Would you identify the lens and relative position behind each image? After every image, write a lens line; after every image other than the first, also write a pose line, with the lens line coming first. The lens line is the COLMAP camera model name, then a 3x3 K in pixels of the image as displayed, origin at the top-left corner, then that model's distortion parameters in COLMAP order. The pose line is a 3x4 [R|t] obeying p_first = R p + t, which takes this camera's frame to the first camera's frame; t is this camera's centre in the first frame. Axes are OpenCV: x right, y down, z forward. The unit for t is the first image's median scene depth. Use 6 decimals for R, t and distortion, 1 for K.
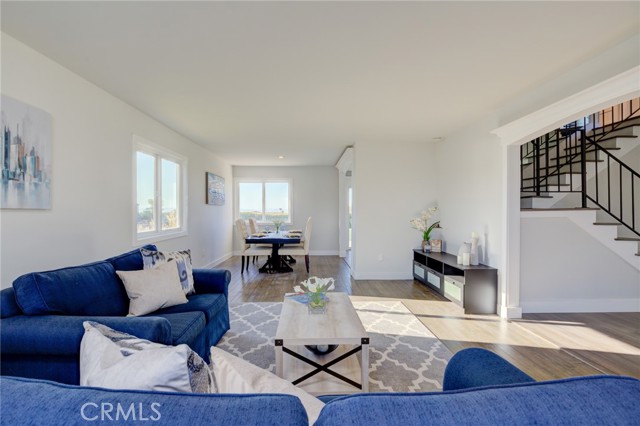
lens RADIAL K [[310.0, 0, 318.5], [0, 310.0, 214.1], [0, 0, 1]] dist [-0.010612, -0.000598]
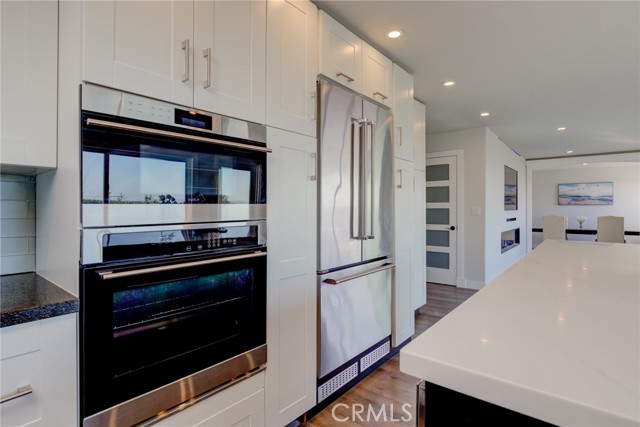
lens RADIAL K [[334.1, 0, 316.6], [0, 334.1, 208.1], [0, 0, 1]] dist [0.004698, 0.000812]
pose [[-0.656881, -0.006075, -0.753970, 2.753897], [-0.012609, 0.999916, 0.002928, -0.012292], [0.753889, 0.011430, -0.656902, 1.952104]]
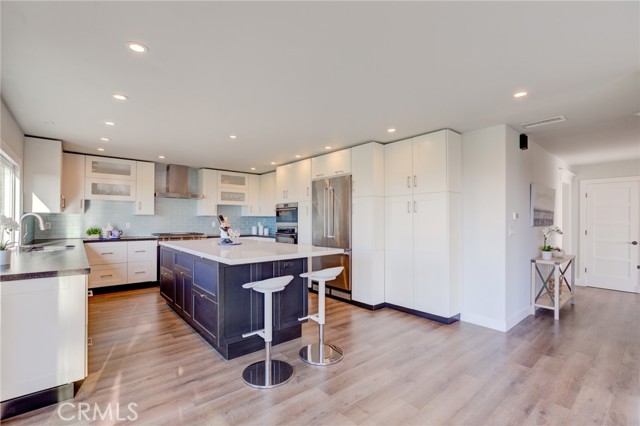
lens RADIAL K [[291.0, 0, 312.4], [0, 291.0, 219.2], [0, 0, 1]] dist [-0.019605, 0.003321]
pose [[-0.610103, -0.010349, 0.792255, 1.288535], [-0.002544, 0.999935, 0.011103, -0.047538], [-0.792318, 0.004758, -0.610090, 2.440142]]
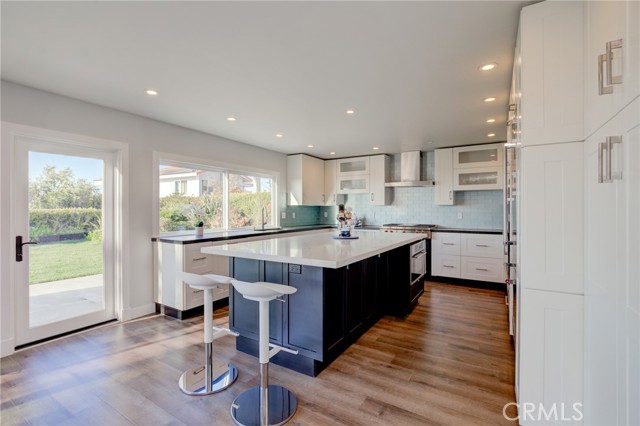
lens RADIAL K [[291.0, 0, 315.9], [0, 291.0, 208.1], [0, 0, 1]] dist [-0.019605, 0.003321]
pose [[0.554134, -0.005048, 0.832412, 1.492967], [0.012662, 0.999917, -0.002366, -0.036693], [-0.832331, 0.011851, 0.554152, 1.616777]]
